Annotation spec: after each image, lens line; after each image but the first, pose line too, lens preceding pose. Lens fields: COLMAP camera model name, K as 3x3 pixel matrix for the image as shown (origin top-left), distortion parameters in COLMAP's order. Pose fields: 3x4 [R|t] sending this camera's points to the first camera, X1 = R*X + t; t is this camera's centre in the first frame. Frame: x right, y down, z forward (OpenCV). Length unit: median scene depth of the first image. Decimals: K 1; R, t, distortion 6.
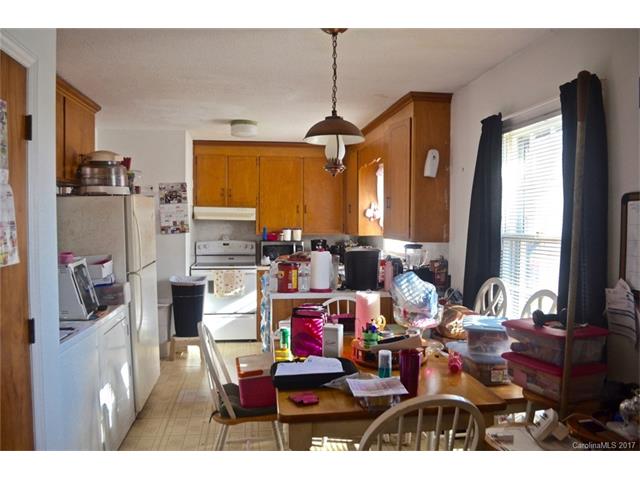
lens RADIAL K [[506.1, 0, 320.0], [0, 506.1, 240.0], [0, 0, 1]] dist [-0.069860, 0.005043]
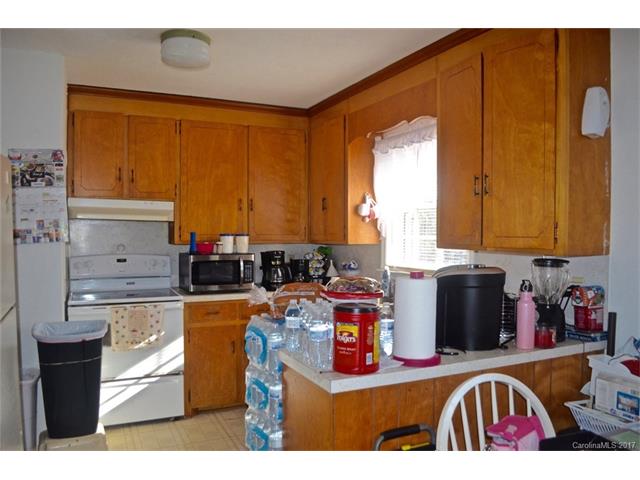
lens RADIAL K [[506.1, 0, 320.0], [0, 506.1, 240.0], [0, 0, 1]] dist [-0.069860, 0.005043]
pose [[0.955846, -0.005216, 0.293822, -0.145740], [0.010767, 0.999793, -0.017277, -0.003425], [-0.293671, 0.019678, 0.955704, 0.374374]]
